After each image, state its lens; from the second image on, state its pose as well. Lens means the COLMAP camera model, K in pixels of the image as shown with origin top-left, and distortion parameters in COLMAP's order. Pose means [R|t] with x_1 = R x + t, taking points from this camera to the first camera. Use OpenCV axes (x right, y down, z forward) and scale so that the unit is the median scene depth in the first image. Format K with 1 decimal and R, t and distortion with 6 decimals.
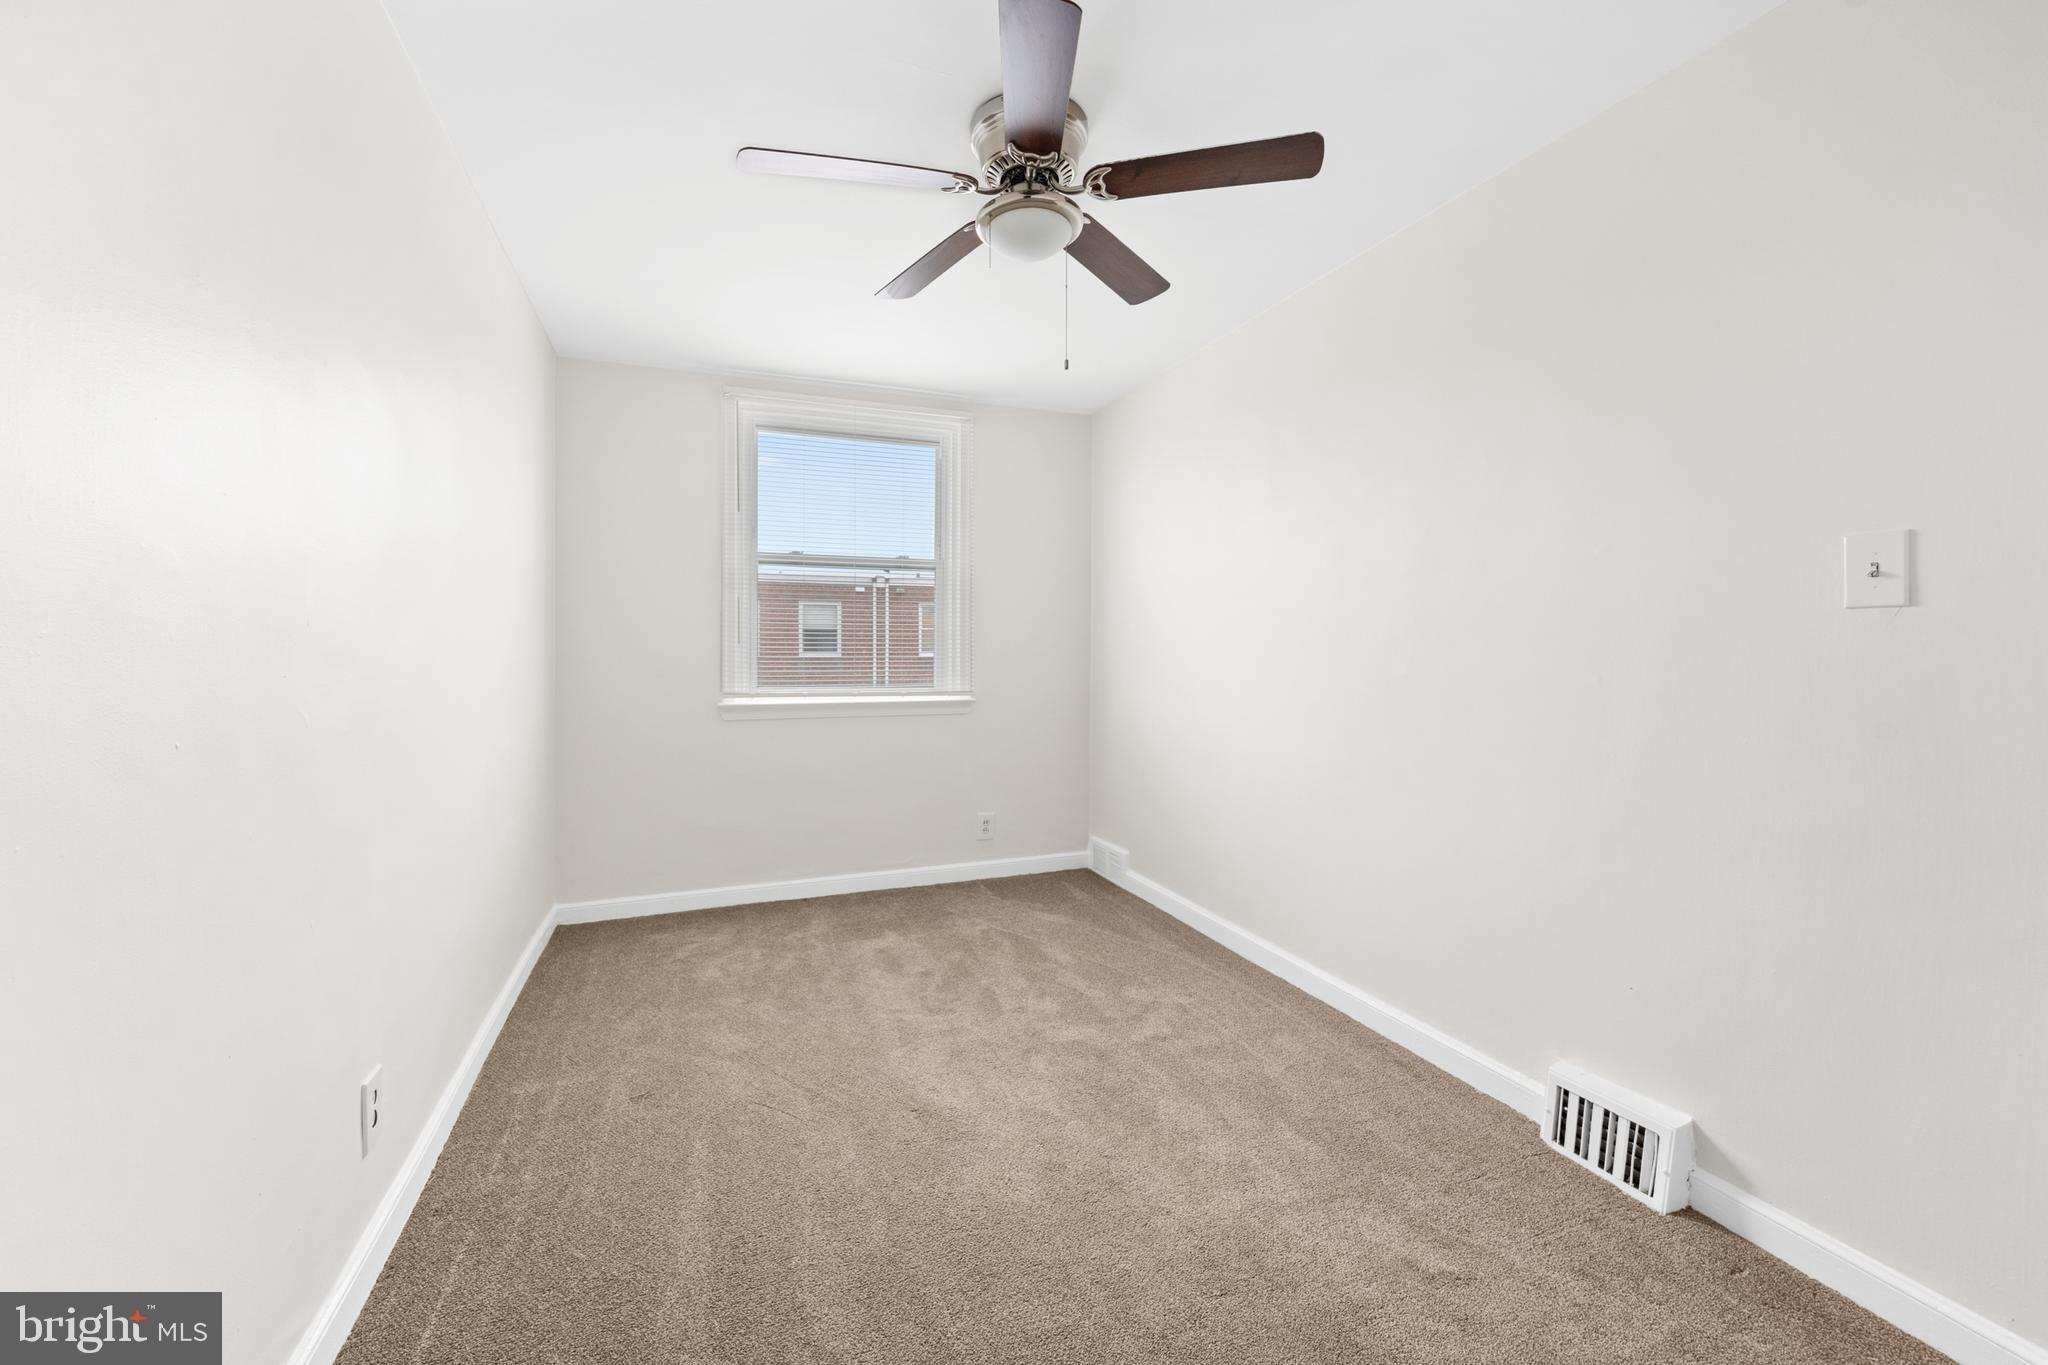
lens RADIAL K [[865.2, 0, 1020.3], [0, 865.2, 693.5], [0, 0, 1]] dist [-0.001647, -0.000626]
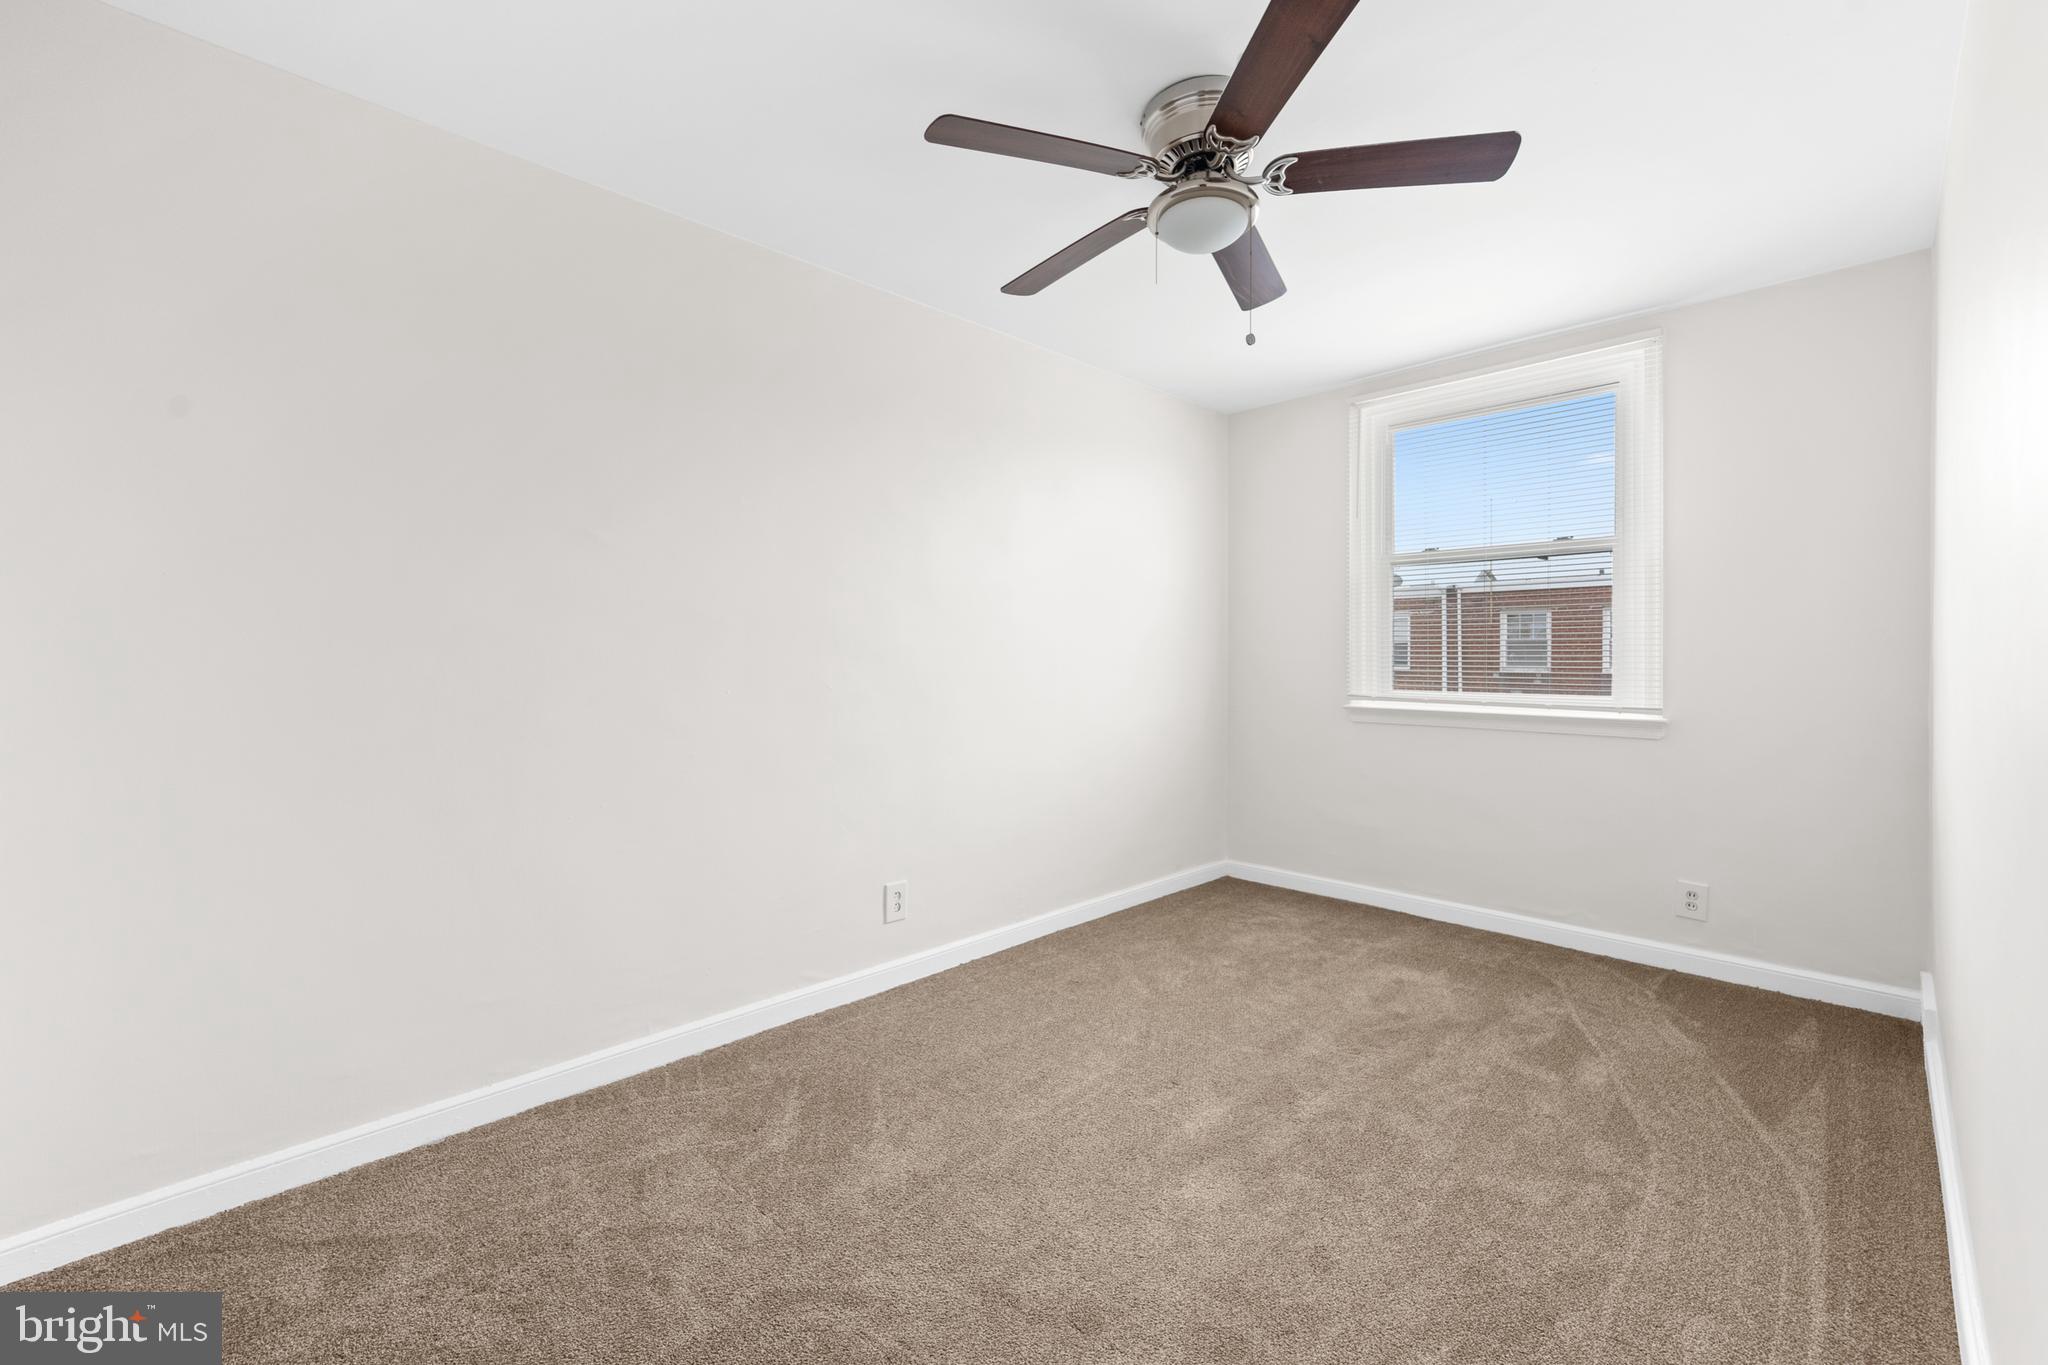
lens RADIAL K [[865.2, 0, 1020.3], [0, 865.2, 693.5], [0, 0, 1]] dist [-0.001647, -0.000626]
pose [[0.356942, 0.040564, -0.933245, 0.504088], [-0.045878, 0.998612, 0.025858, -0.011115], [0.932999, 0.033586, 0.358308, 0.270716]]
